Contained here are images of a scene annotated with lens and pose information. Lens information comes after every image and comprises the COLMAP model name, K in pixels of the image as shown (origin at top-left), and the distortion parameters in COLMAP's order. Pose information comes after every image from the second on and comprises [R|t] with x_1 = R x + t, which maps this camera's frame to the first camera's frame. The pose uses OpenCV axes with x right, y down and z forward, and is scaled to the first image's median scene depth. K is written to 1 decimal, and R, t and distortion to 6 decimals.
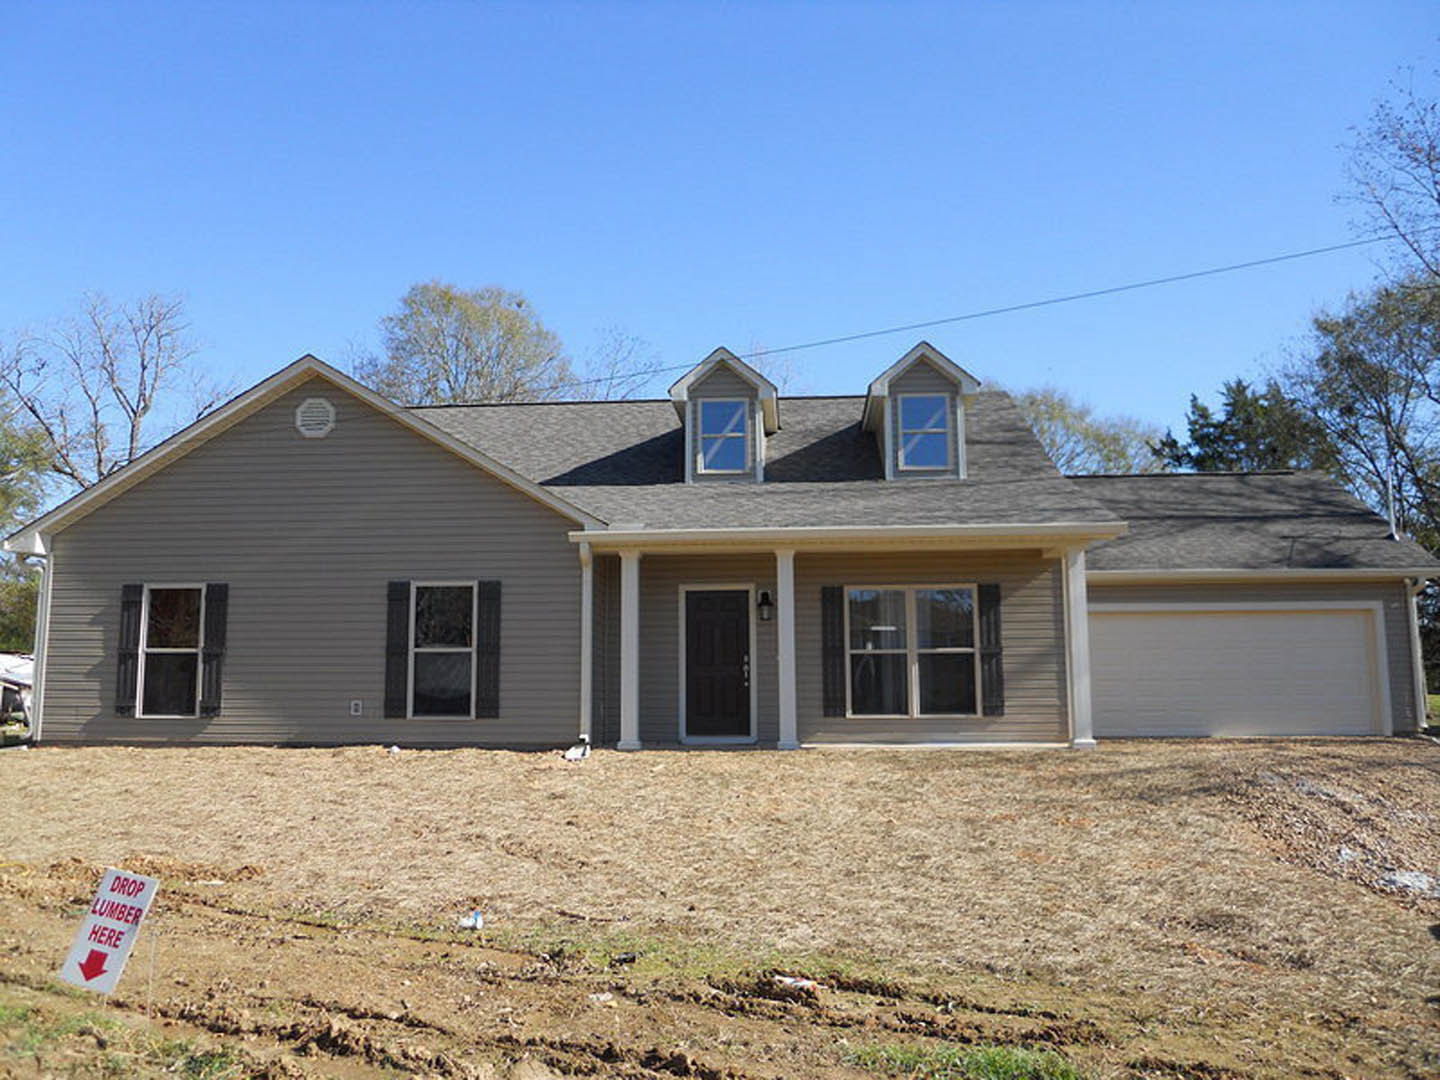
lens RADIAL K [[1187.0, 0, 699.6], [0, 1187.0, 549.4], [0, 0, 1]] dist [-0.010146, -0.006947]
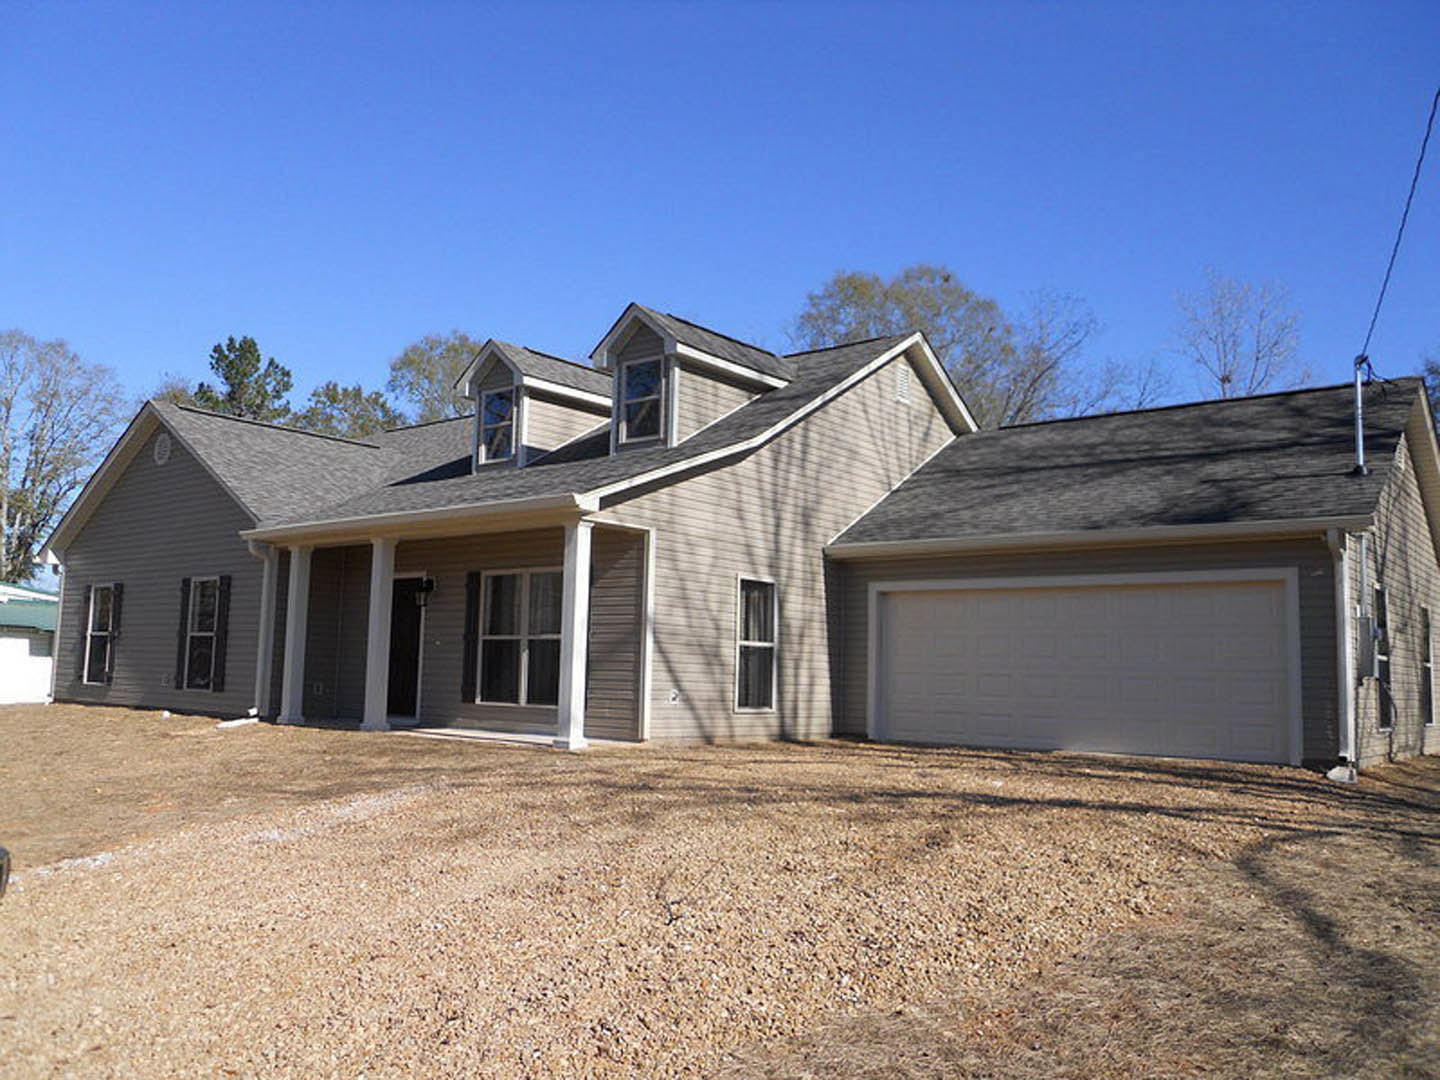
lens RADIAL K [[1187.0, 0, 699.6], [0, 1187.0, 549.4], [0, 0, 1]] dist [-0.010146, -0.006947]
pose [[0.813800, -0.037238, -0.579950, 0.854224], [0.045547, 0.998962, -0.000229, 0.021611], [0.579357, -0.026229, 0.814652, 0.303701]]
